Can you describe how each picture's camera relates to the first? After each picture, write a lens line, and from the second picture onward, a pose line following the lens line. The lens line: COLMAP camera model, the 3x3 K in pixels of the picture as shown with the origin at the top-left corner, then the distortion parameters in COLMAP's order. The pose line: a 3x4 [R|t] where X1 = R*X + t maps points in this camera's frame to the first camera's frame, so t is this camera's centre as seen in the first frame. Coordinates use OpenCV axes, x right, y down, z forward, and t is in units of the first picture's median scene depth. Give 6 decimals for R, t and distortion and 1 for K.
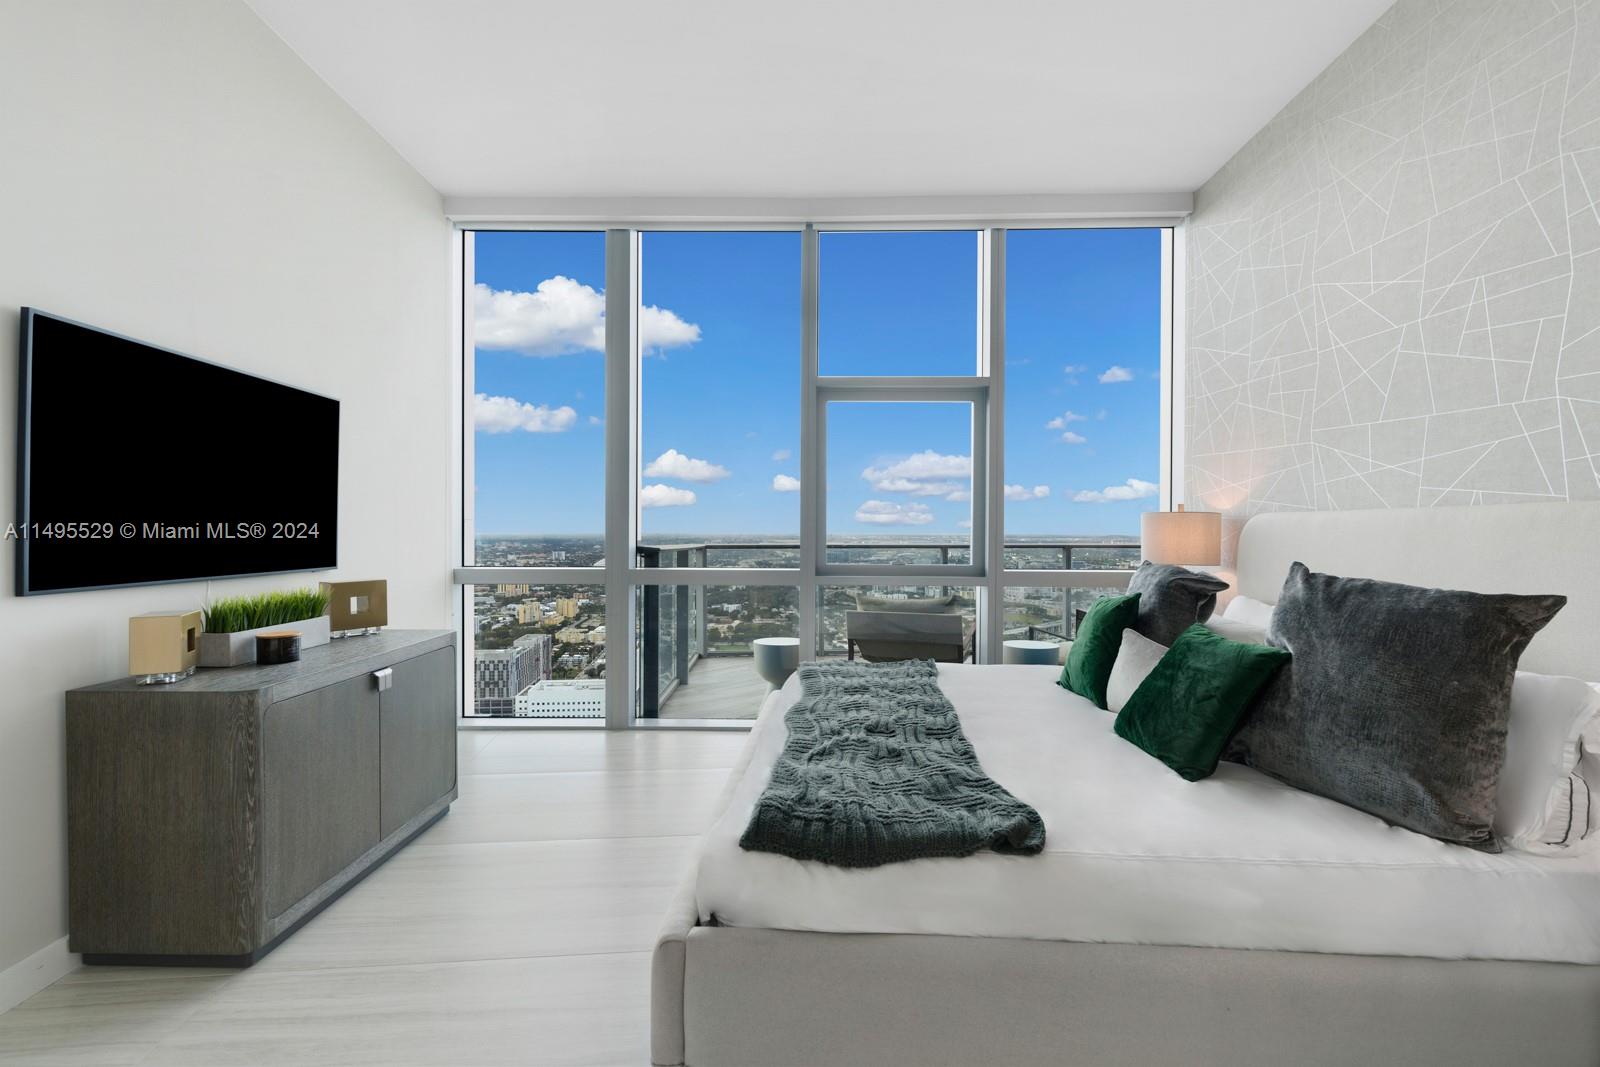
lens RADIAL K [[708.9, 0, 821.6], [0, 708.9, 533.3], [0, 0, 1]] dist [-0.022662, 0.000115]
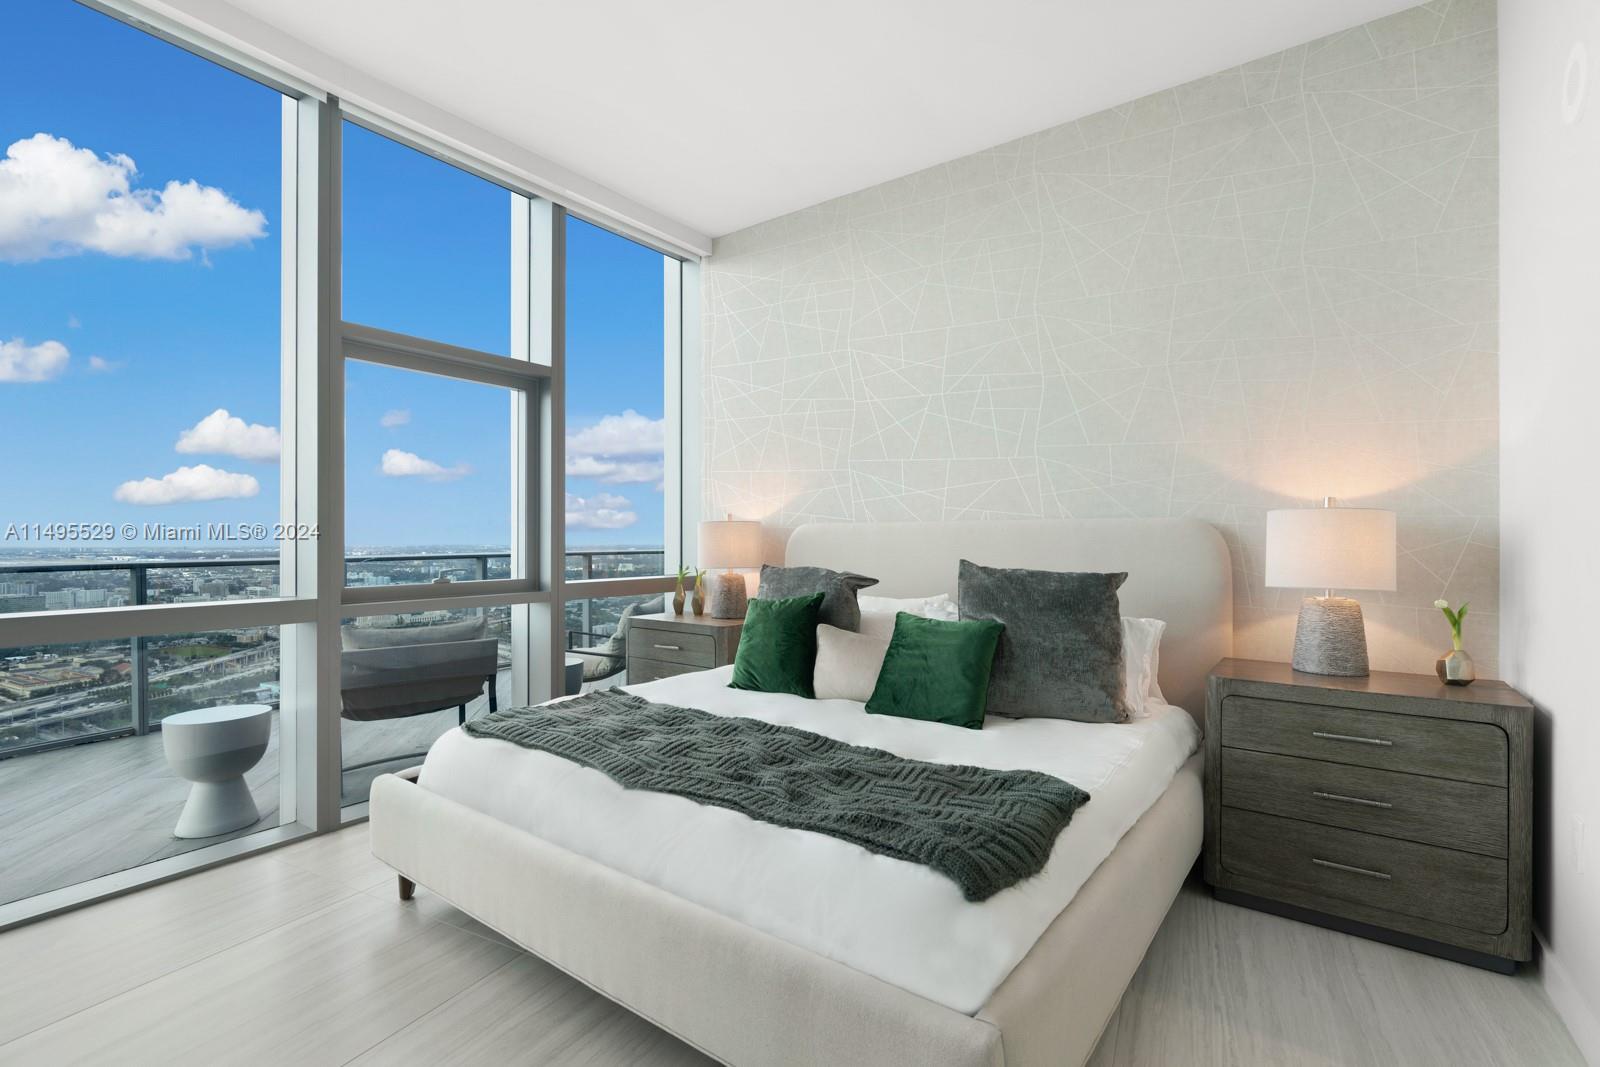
lens RADIAL K [[708.9, 0, 821.6], [0, 708.9, 533.3], [0, 0, 1]] dist [-0.022662, 0.000115]
pose [[0.572363, -0.001652, 0.819998, -0.494899], [0.009269, 0.999947, -0.004456, -0.006394], [-0.819948, 0.010151, 0.572348, 0.338176]]
